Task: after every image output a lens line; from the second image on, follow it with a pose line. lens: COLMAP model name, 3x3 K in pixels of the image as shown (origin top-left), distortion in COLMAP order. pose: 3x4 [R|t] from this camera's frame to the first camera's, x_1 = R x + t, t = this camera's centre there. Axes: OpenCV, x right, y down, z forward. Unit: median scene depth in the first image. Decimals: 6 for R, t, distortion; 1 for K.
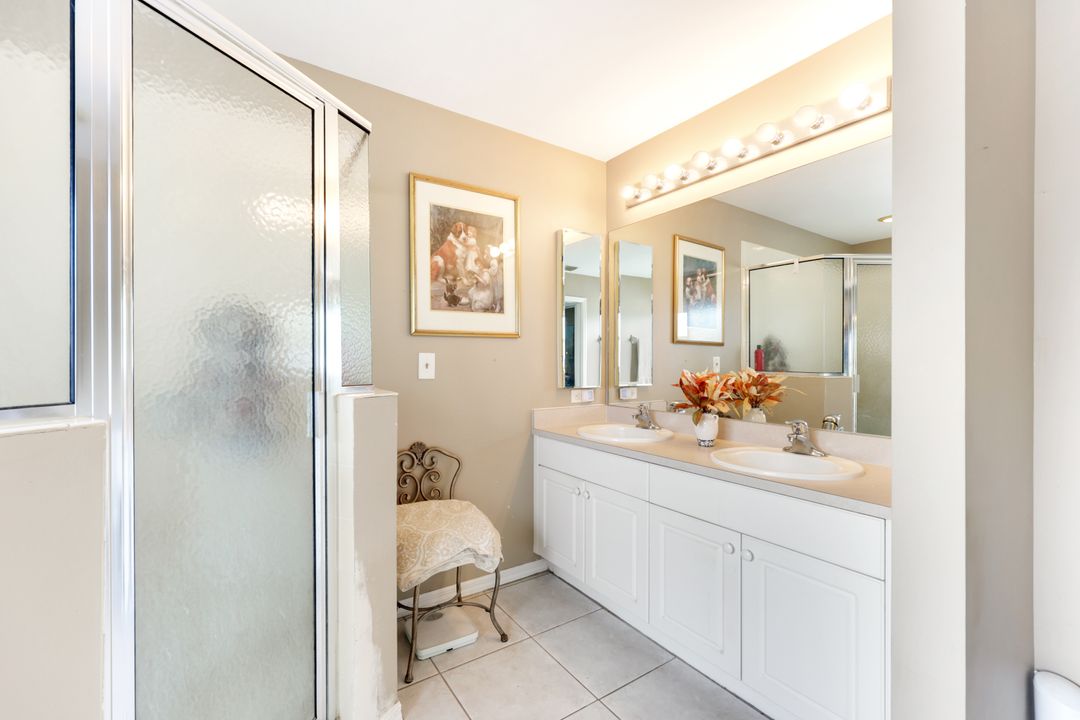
lens RADIAL K [[480.3, 0, 538.3], [0, 480.3, 361.6], [0, 0, 1]] dist [0.004841, 0.000397]
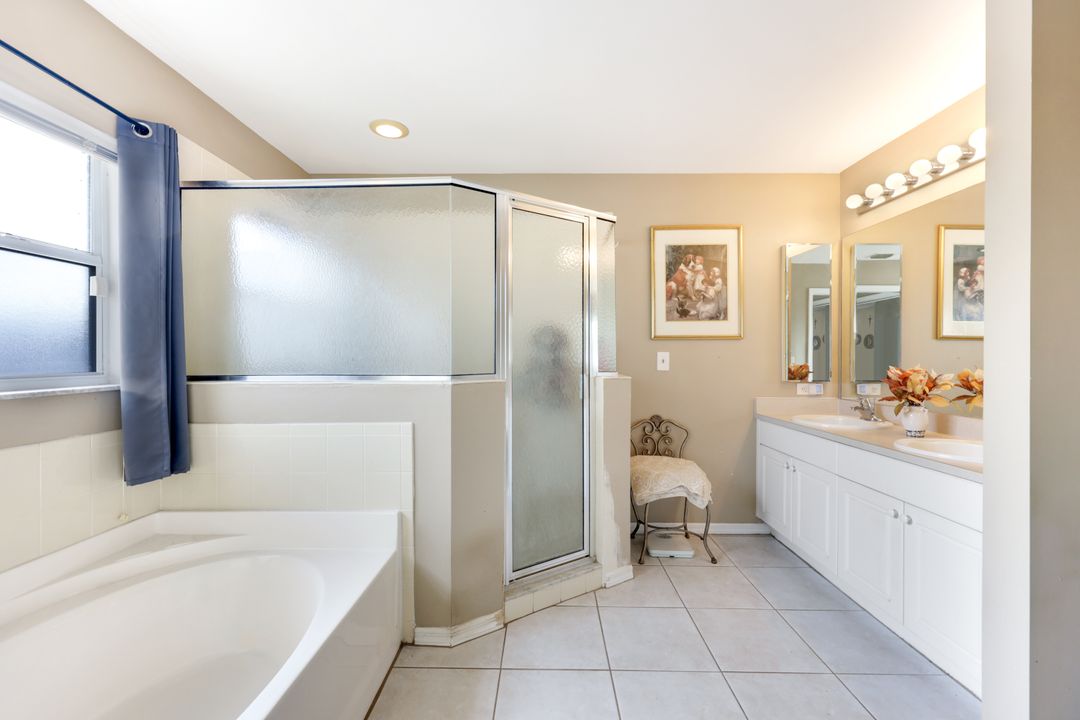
lens RADIAL K [[480.3, 0, 538.5], [0, 480.3, 359.9], [0, 0, 1]] dist [0.004841, 0.000397]
pose [[0.833965, 0.003684, -0.551805, 0.237486], [-0.002062, 0.999992, 0.003559, 0.000803], [0.551813, -0.001830, 0.833966, -0.368519]]
